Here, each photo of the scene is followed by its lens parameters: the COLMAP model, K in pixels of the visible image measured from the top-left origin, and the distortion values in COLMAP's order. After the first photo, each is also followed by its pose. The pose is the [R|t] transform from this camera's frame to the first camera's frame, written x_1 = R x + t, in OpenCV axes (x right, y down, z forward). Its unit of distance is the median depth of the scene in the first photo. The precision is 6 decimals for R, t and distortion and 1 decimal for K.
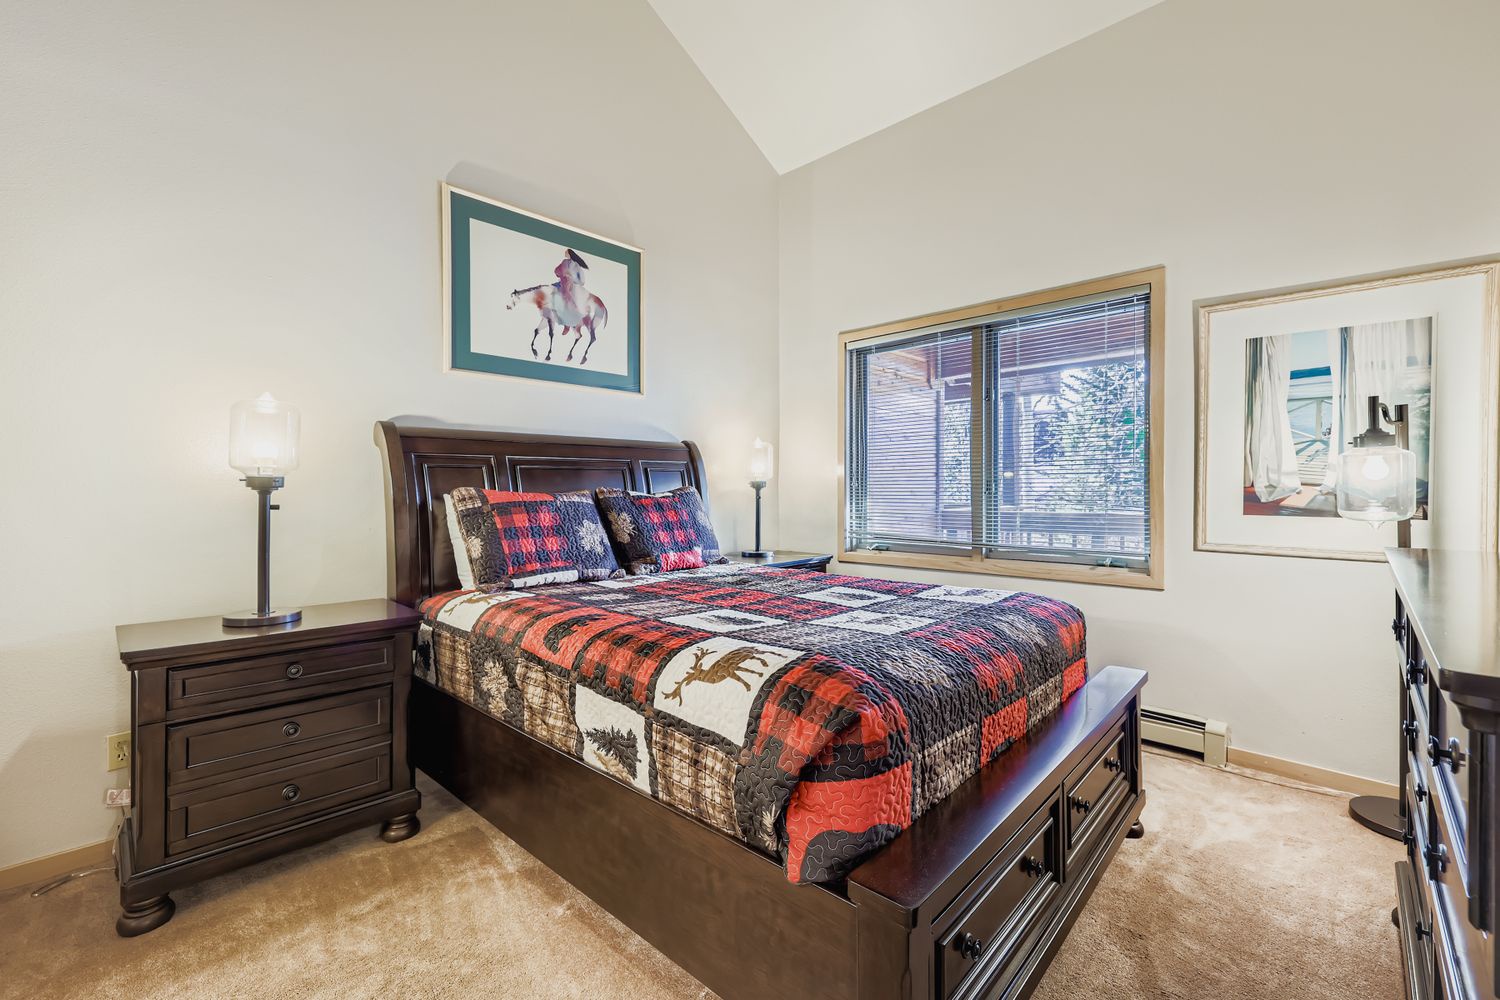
lens RADIAL K [[633.4, 0, 744.3], [0, 633.4, 494.4], [0, 0, 1]] dist [0.008655, -0.000546]
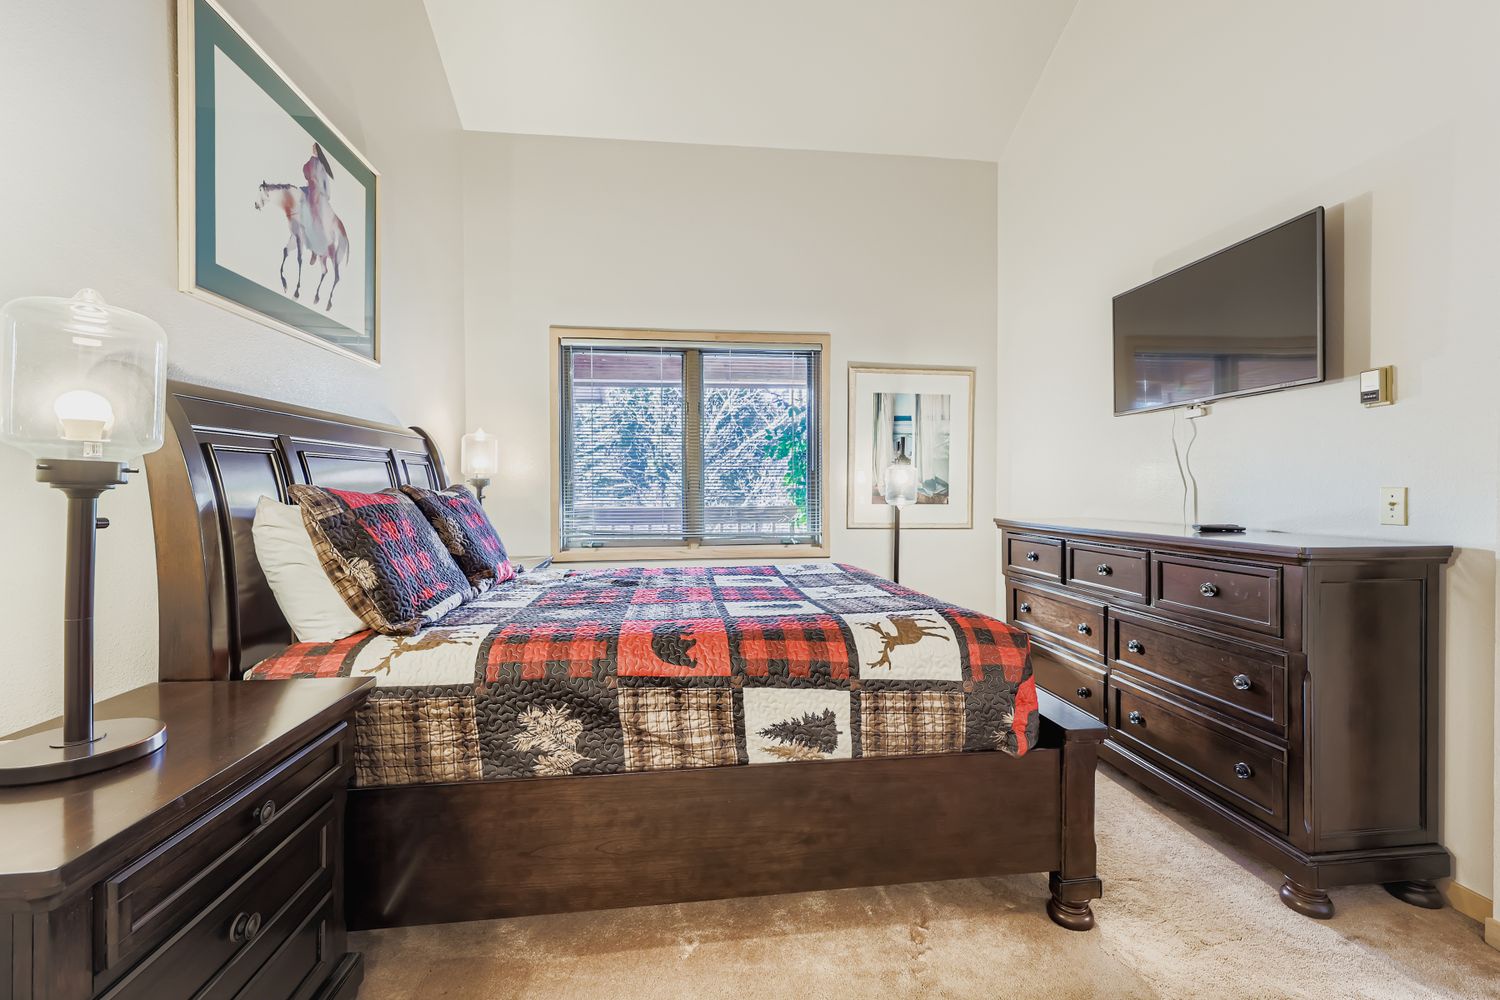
lens RADIAL K [[633.4, 0, 749.7], [0, 633.4, 493.2], [0, 0, 1]] dist [0.008655, -0.000546]
pose [[0.644961, -0.006215, 0.764191, -0.653233], [0.005821, 0.999978, 0.003220, -0.001687], [-0.764194, 0.002371, 0.644982, 0.238812]]
